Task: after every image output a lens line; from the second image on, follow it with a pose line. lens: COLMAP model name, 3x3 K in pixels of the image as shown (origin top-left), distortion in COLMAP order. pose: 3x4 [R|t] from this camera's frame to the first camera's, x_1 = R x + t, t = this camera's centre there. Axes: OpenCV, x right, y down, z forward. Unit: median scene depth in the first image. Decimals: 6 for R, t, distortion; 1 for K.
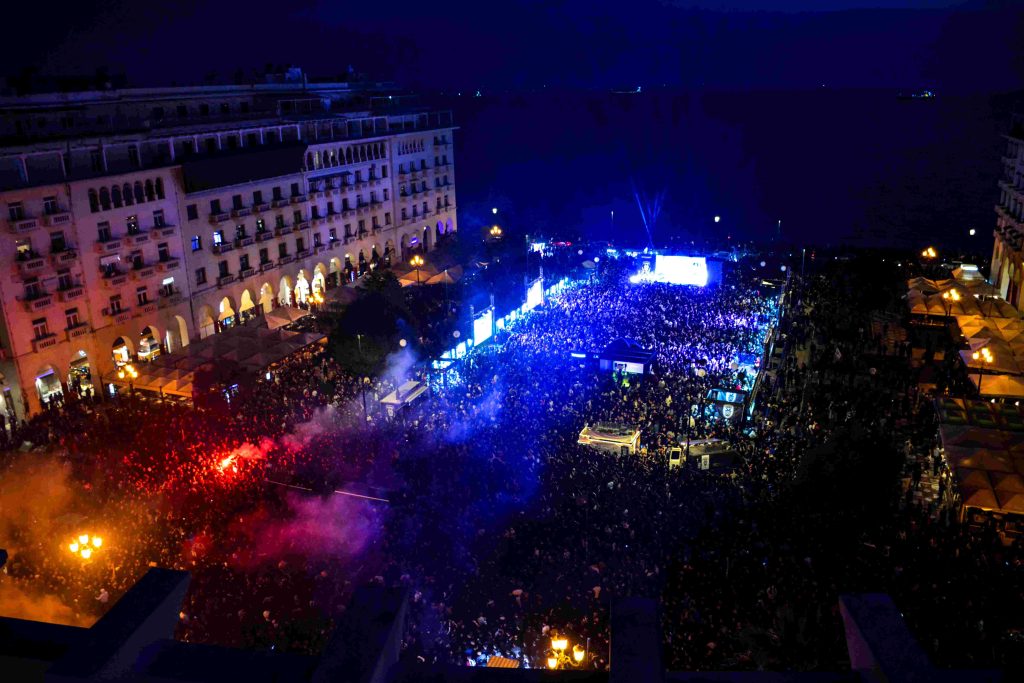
lens RADIAL K [[795.2, 0, 512.0], [0, 795.2, 341.5], [0, 0, 1]] dist [-0.137734, 0.081952]
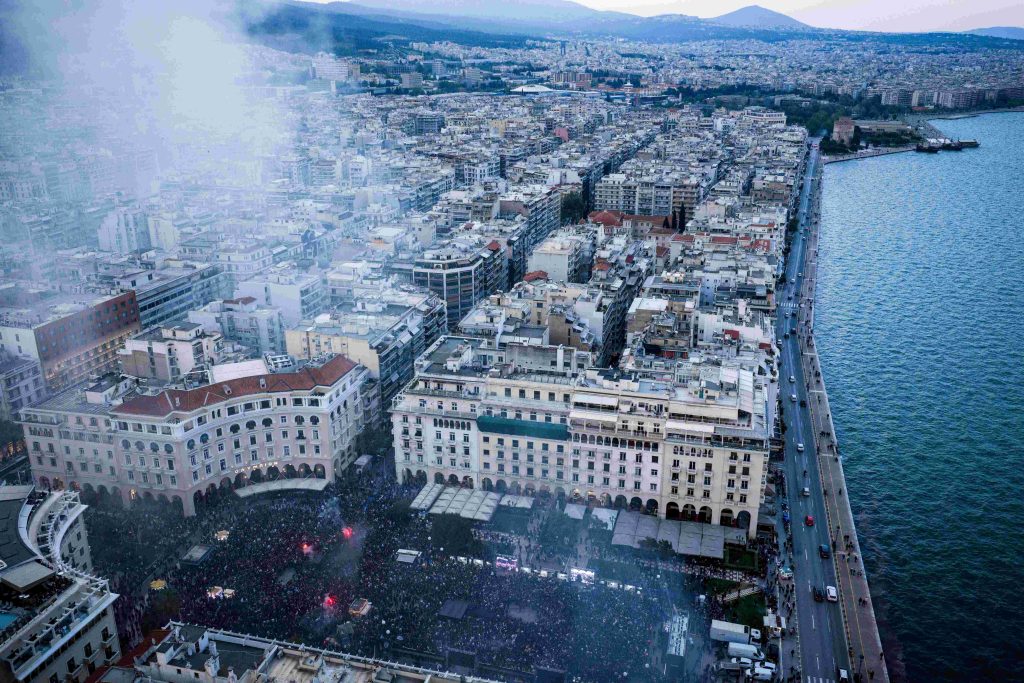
lens RADIAL K [[849.7, 0, 518.7], [0, 849.7, 340.0], [0, 0, 1]] dist [0.005131, -0.010691]
pose [[0.118931, 0.347877, -0.929966, 1.656143], [-0.302147, 0.904874, 0.299850, -1.111258], [0.945813, 0.245325, 0.212728, 0.470247]]
